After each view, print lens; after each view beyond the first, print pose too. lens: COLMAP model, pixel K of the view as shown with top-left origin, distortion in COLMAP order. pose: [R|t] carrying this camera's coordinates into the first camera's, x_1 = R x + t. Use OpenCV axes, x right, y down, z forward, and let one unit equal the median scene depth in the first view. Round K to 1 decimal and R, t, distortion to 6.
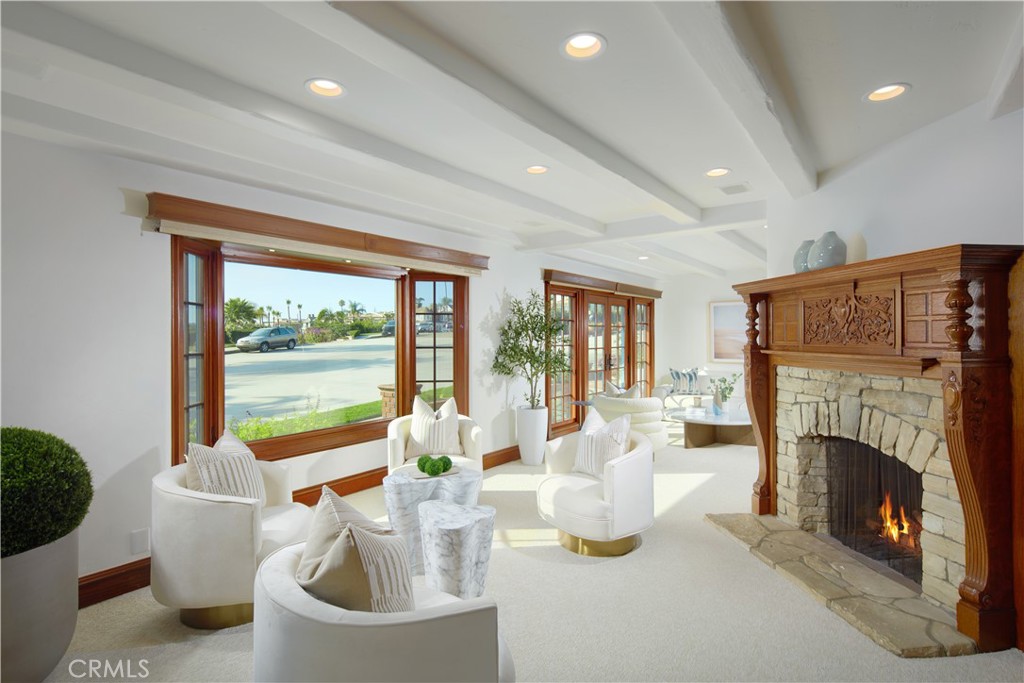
lens RADIAL K [[512.0, 0, 512.7], [0, 512.0, 334.9], [0, 0, 1]] dist [-0.001384, -0.000316]
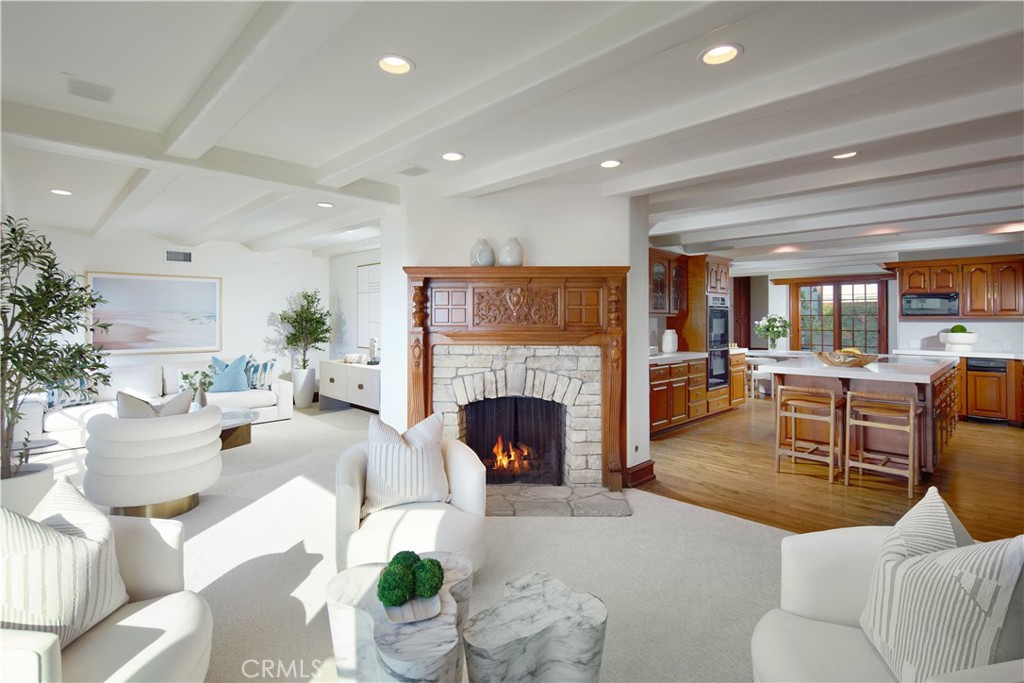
lens RADIAL K [[512.0, 0, 512.7], [0, 512.0, 334.9], [0, 0, 1]] dist [-0.001384, -0.000316]
pose [[0.169881, 0.003080, 0.985460, -0.624415], [0.003178, 0.999988, -0.003674, 0.047960], [-0.985459, 0.003756, 0.169870, 0.753021]]
